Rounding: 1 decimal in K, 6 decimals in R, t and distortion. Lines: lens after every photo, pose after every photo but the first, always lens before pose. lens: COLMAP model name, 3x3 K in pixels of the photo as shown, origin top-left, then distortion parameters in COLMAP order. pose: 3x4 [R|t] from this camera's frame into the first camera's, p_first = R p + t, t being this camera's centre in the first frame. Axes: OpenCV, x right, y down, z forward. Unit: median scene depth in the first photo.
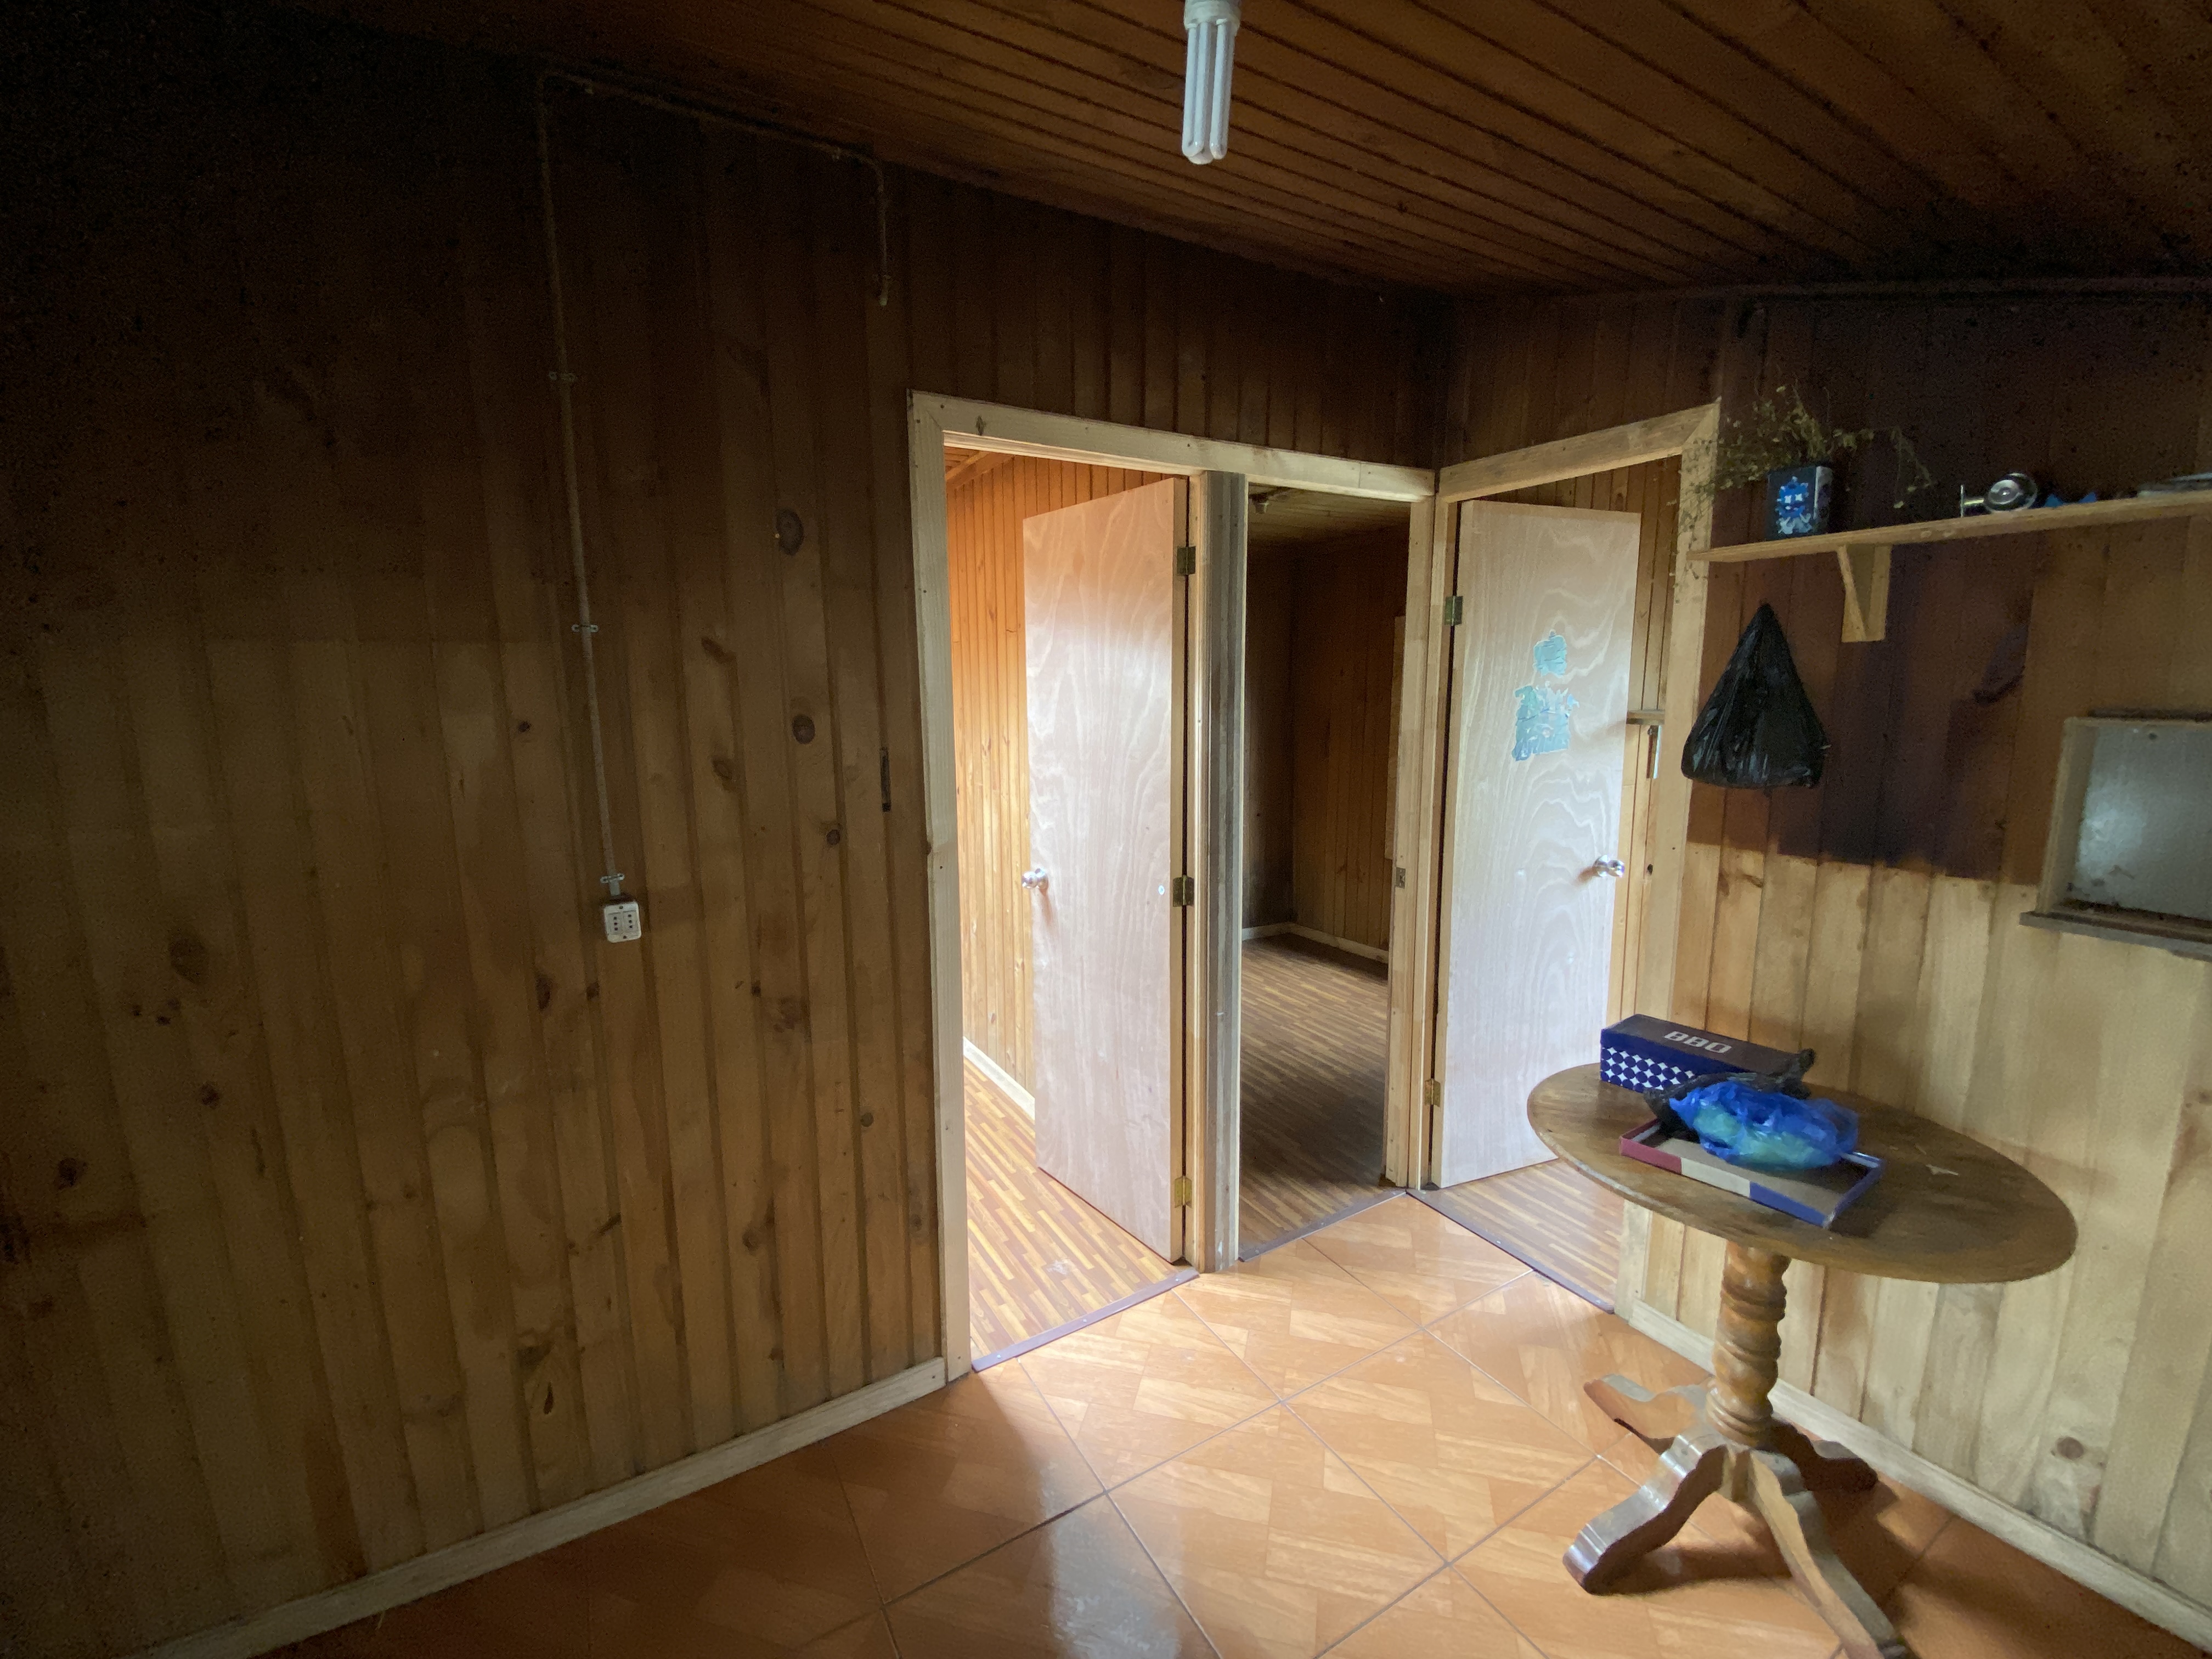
lens RADIAL K [[894.0, 0, 1106.0], [0, 894.0, 829.5], [0, 0, 1]] dist [0.018420, -0.019246]
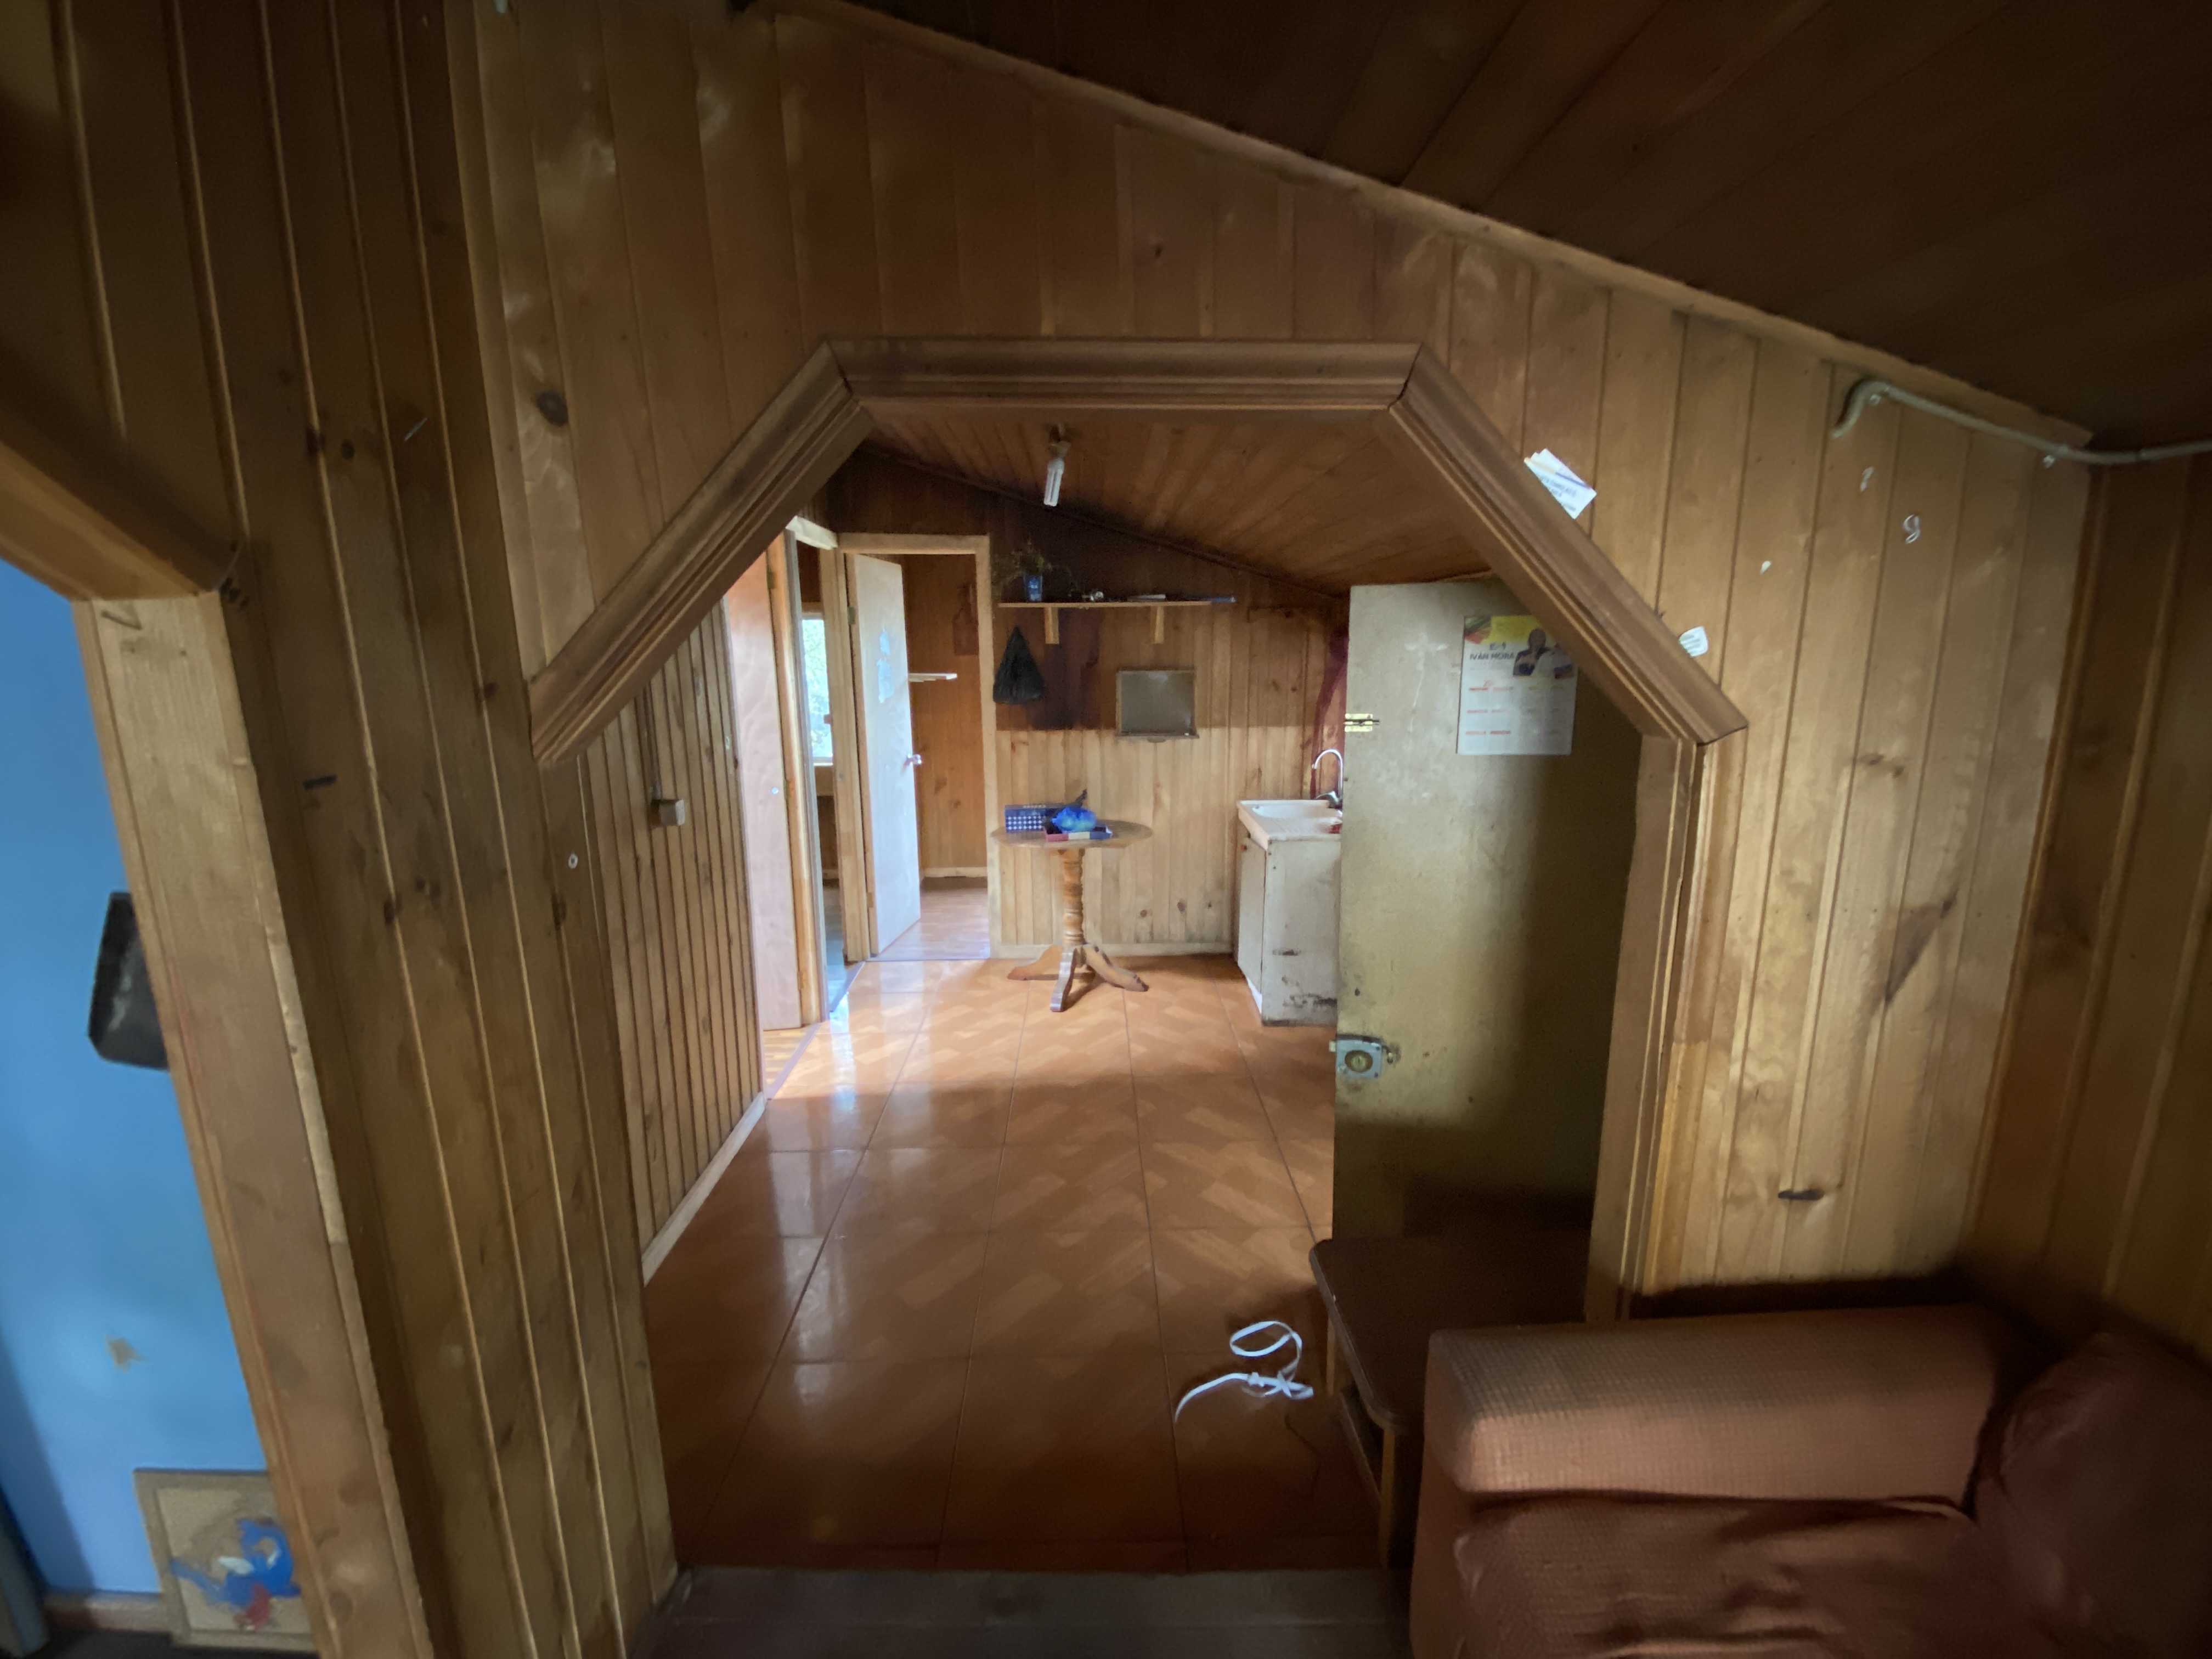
lens RADIAL K [[894.0, 0, 1106.0], [0, 894.0, 829.5], [0, 0, 1]] dist [0.018420, -0.019246]
pose [[0.471063, -0.158589, 0.867727, -1.406596], [0.132127, 0.985293, 0.108348, 0.061630], [-0.872148, 0.063611, 0.485089, -0.360961]]
